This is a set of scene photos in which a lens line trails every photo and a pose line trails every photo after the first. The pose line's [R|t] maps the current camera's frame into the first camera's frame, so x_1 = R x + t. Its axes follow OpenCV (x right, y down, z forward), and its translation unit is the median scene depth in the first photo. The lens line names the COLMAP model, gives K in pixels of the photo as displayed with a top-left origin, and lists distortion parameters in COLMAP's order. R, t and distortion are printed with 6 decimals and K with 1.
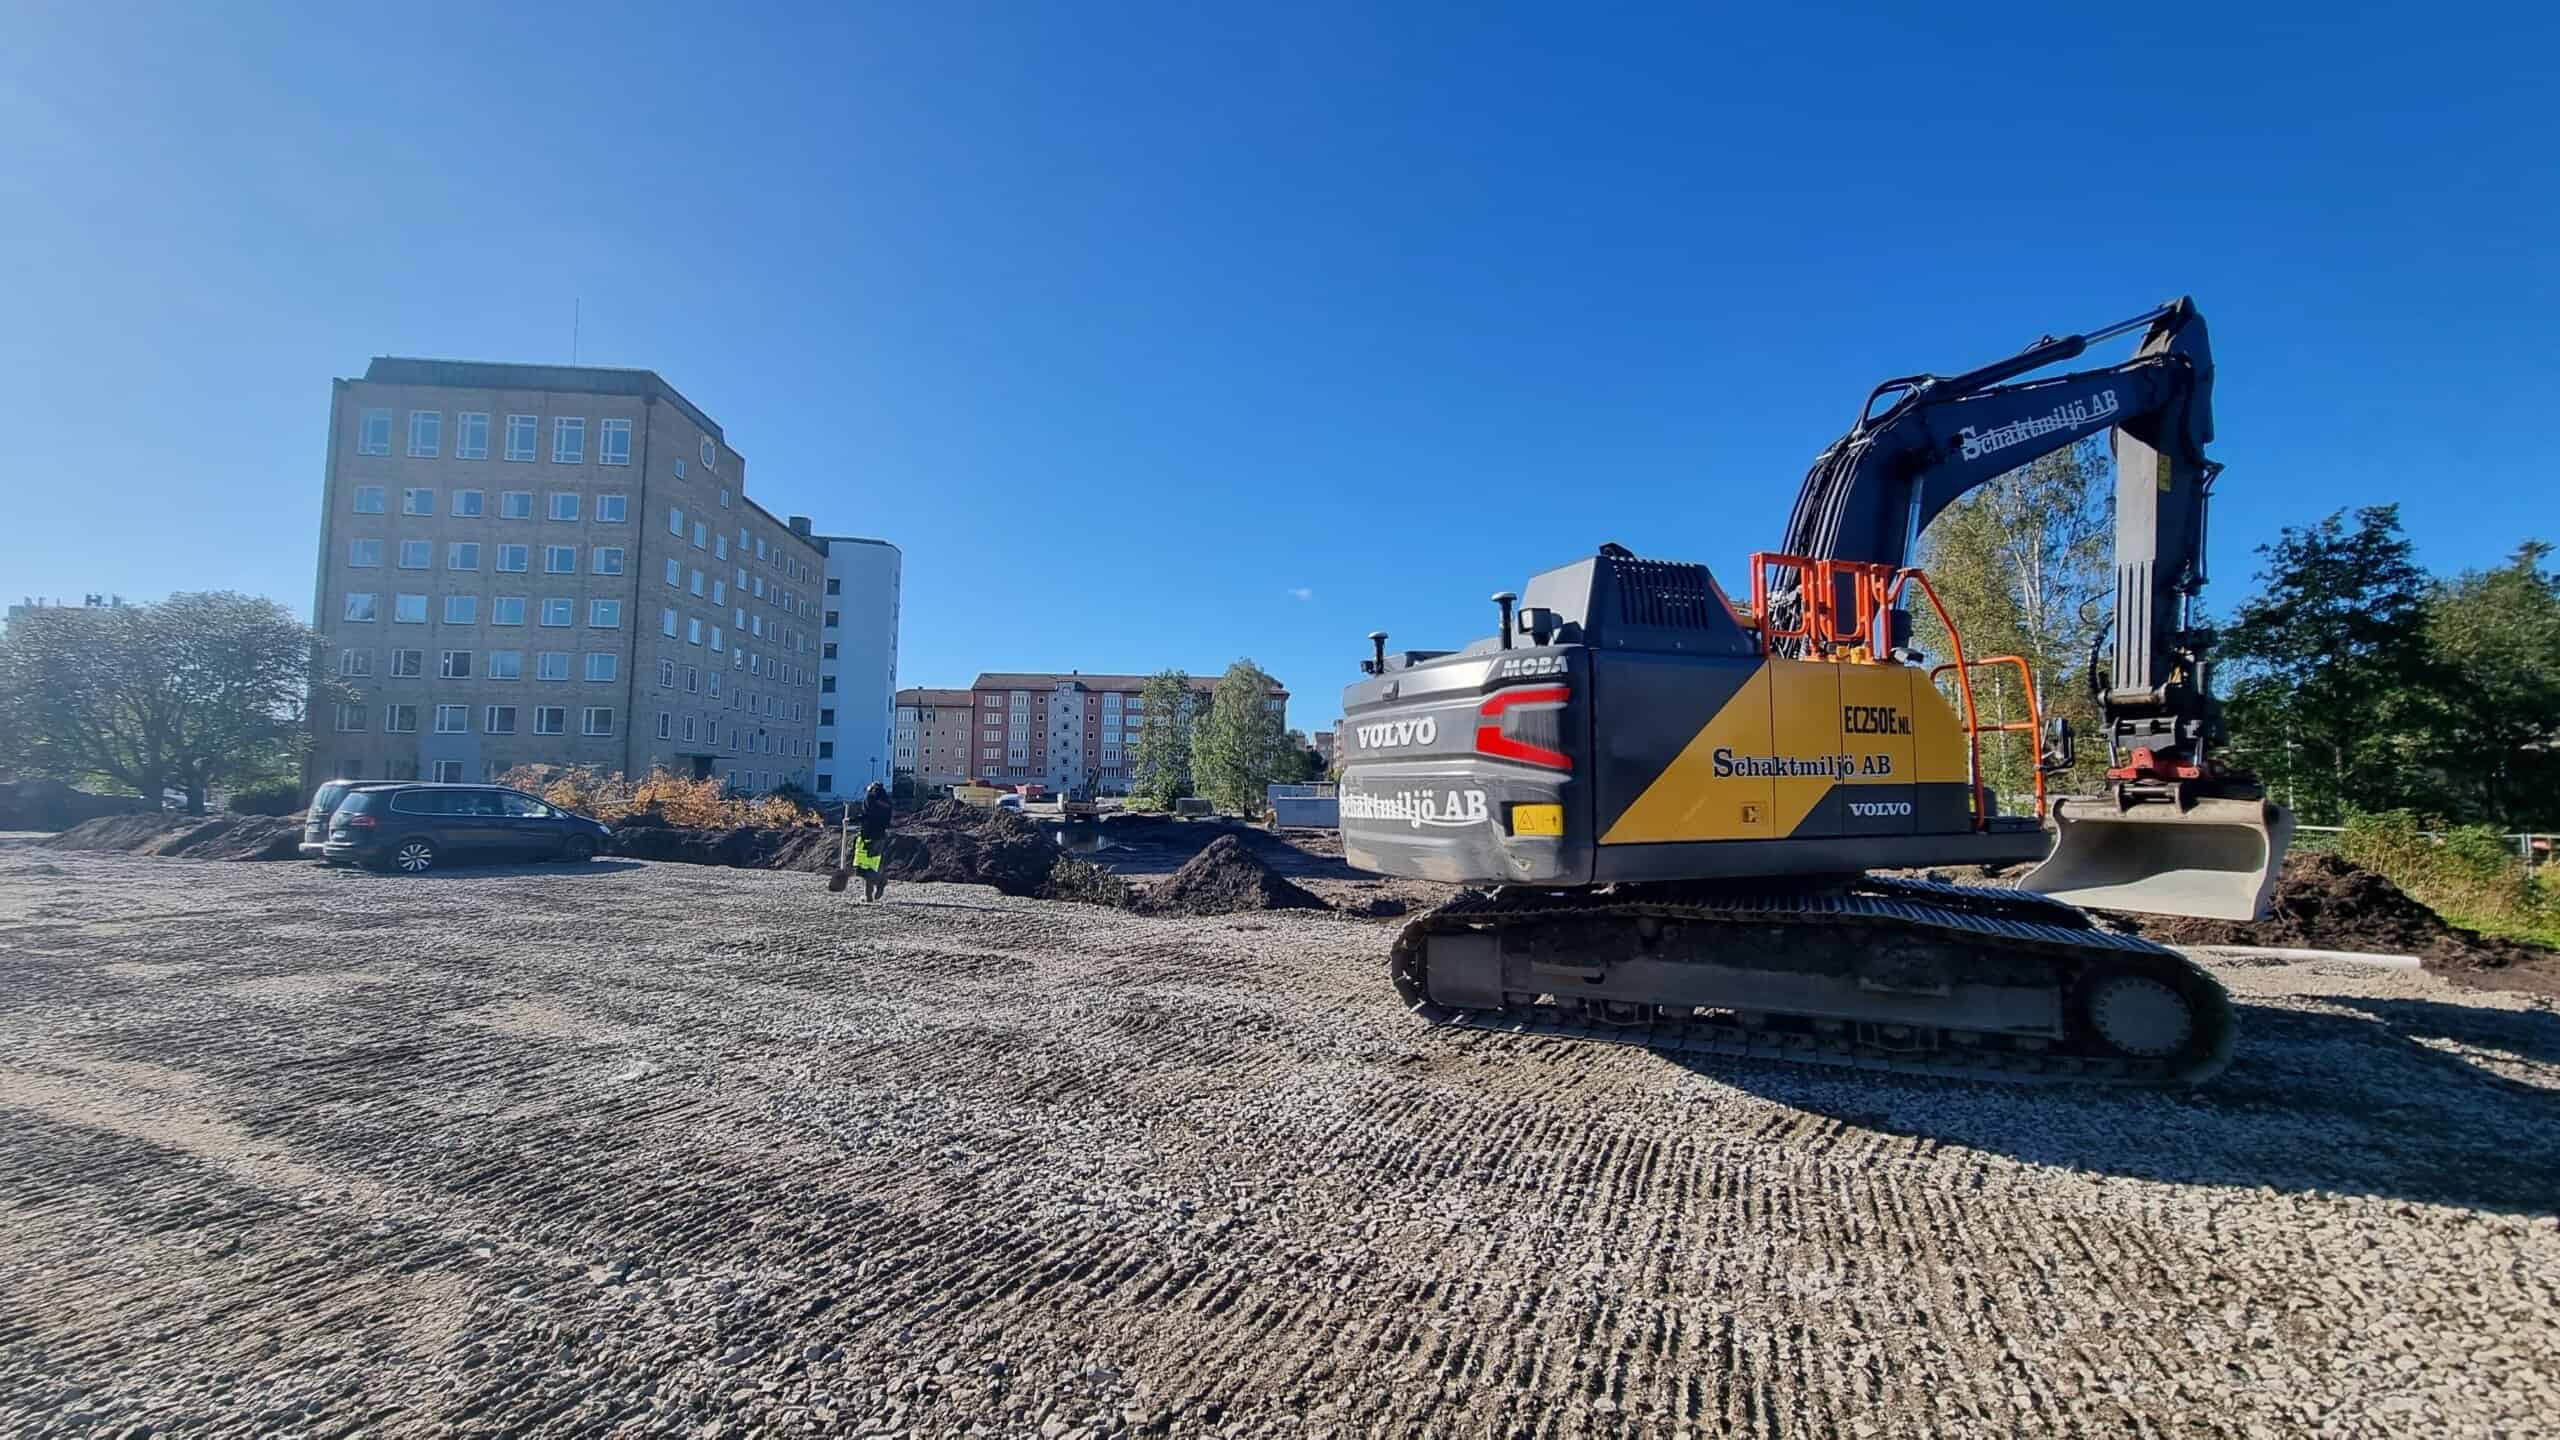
lens RADIAL K [[1016.2, 0, 1267.0], [0, 1016.2, 729.0], [0, 0, 1]] dist [-0.005647, 0.000181]
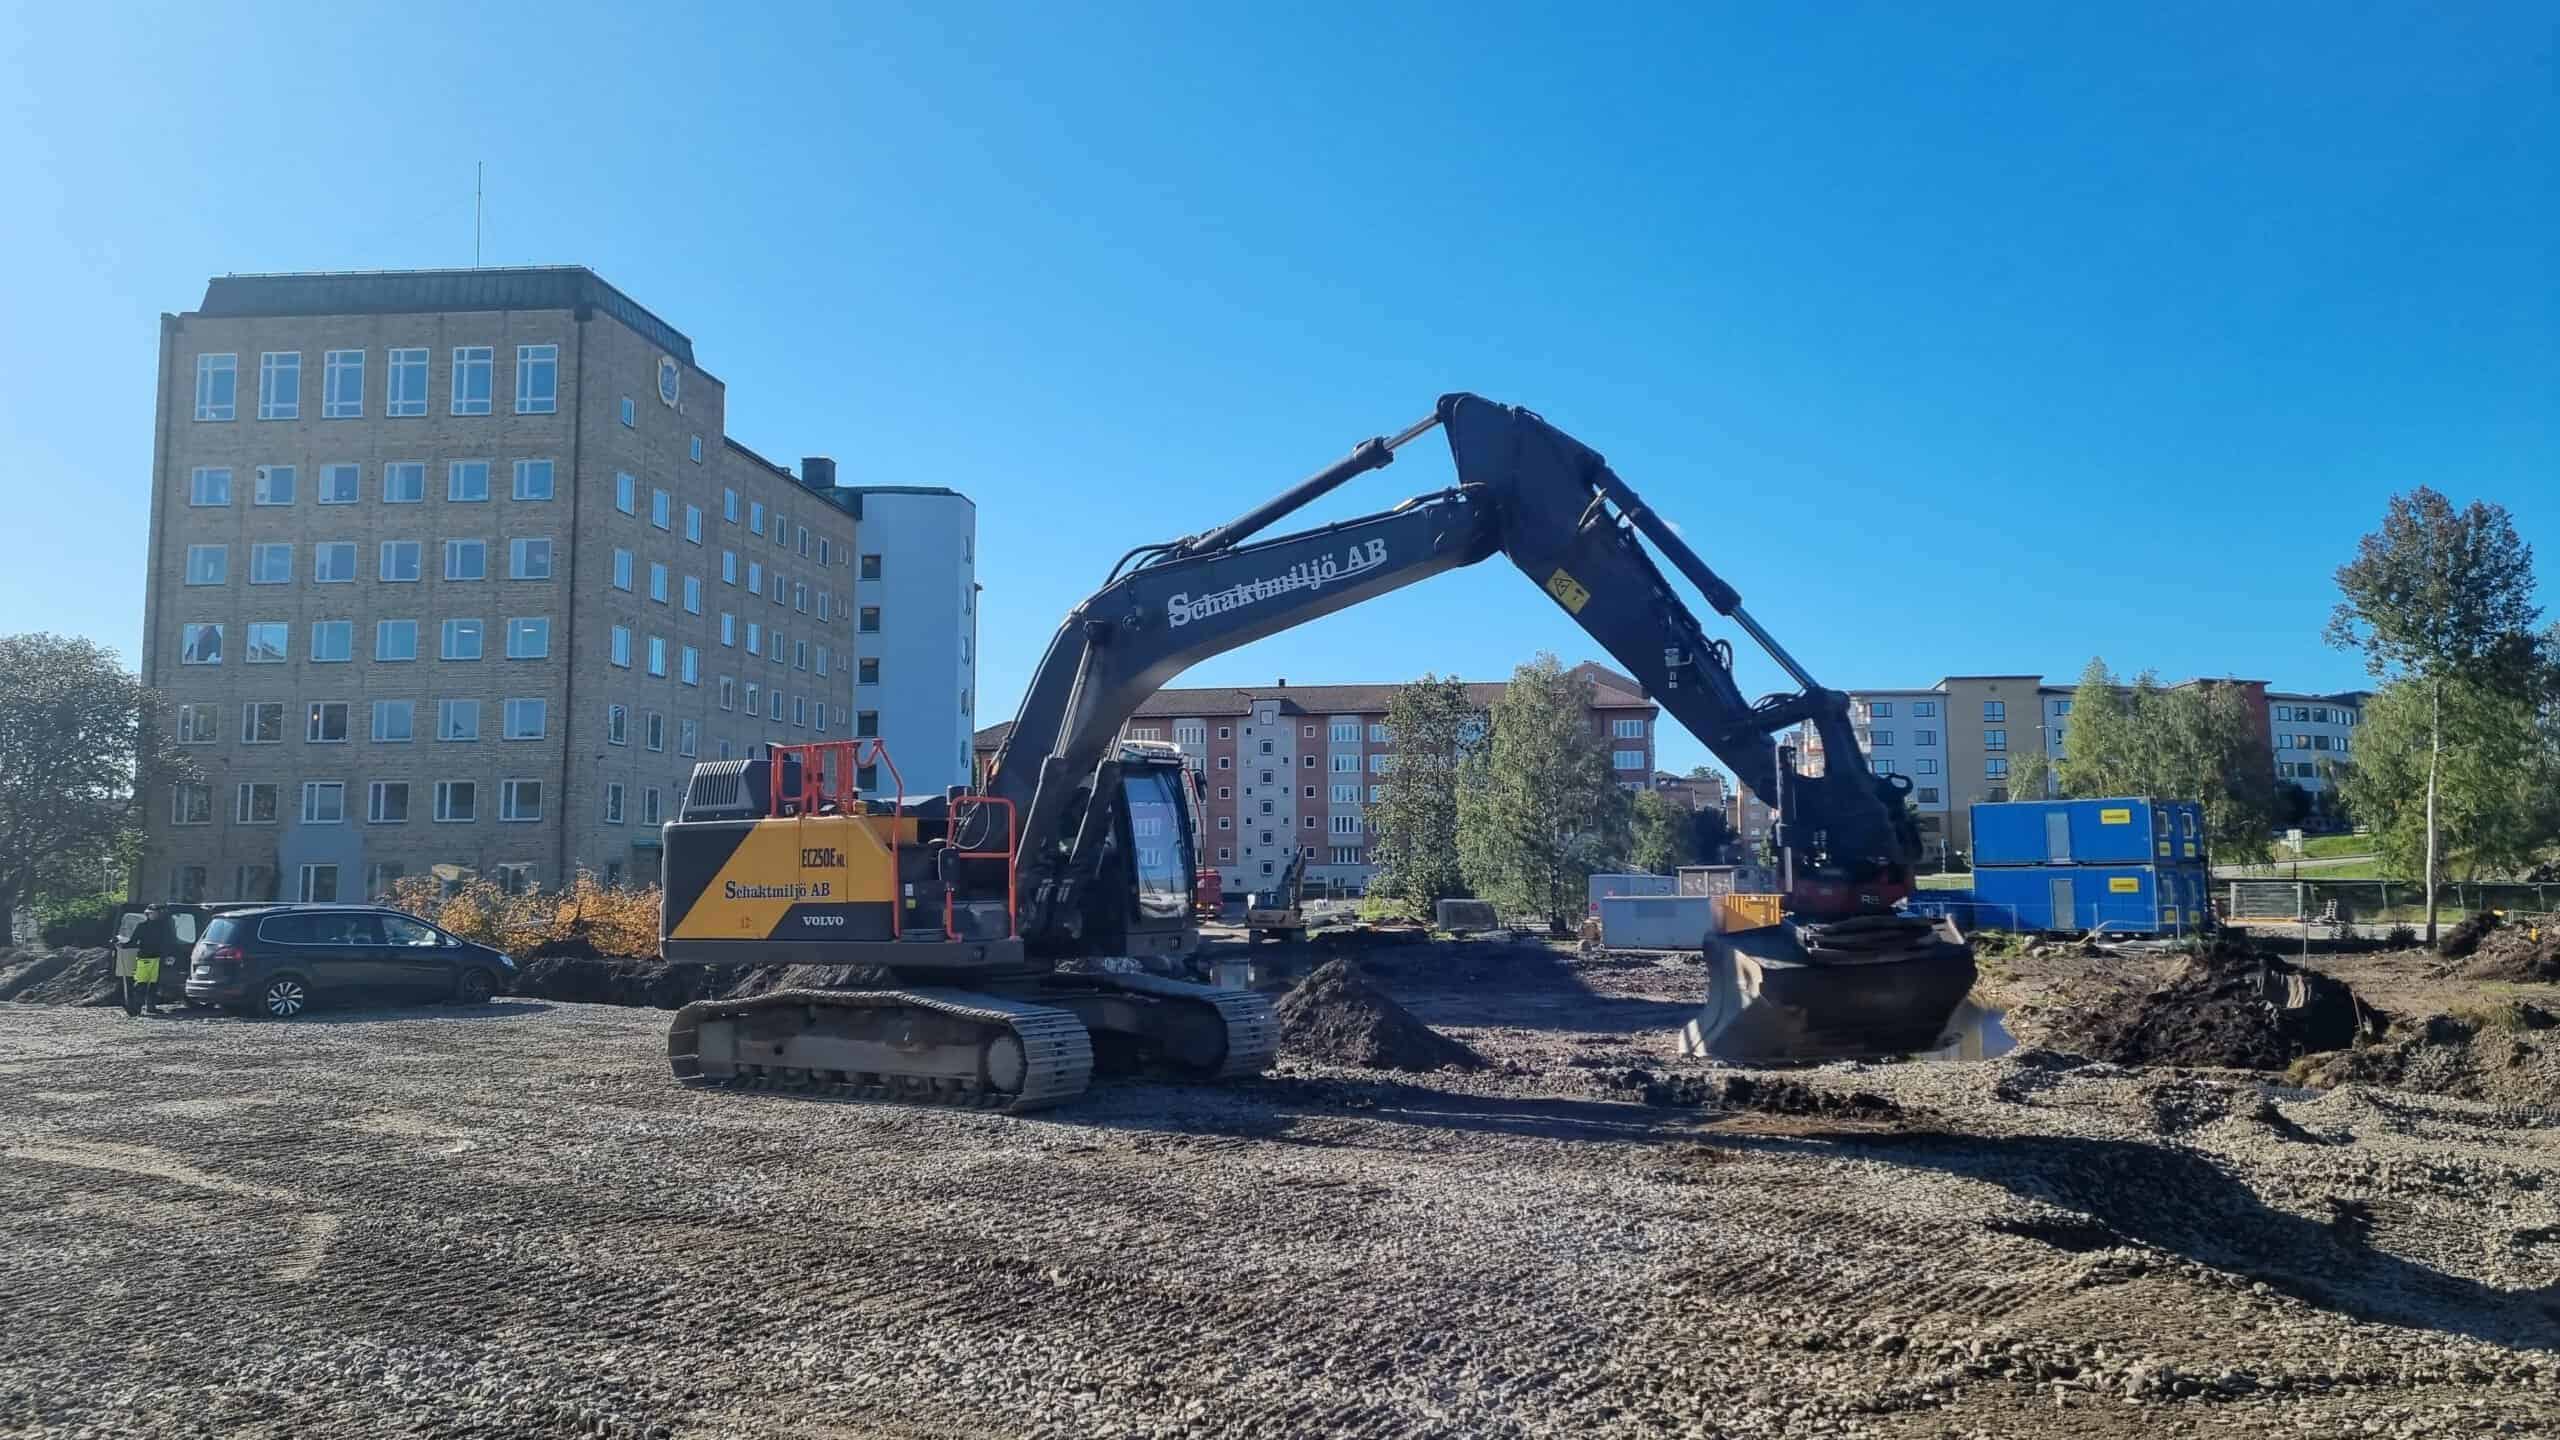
lens RADIAL K [[1859.0, 0, 1280.0], [0, 1859.0, 720.0], [0, 0, 1]] dist [0.089555, -0.075963]
pose [[0.977763, -0.033192, -0.207071, 0.086180], [0.027634, 0.999178, -0.029676, -0.009465], [0.207885, 0.023294, 0.977876, -0.108022]]
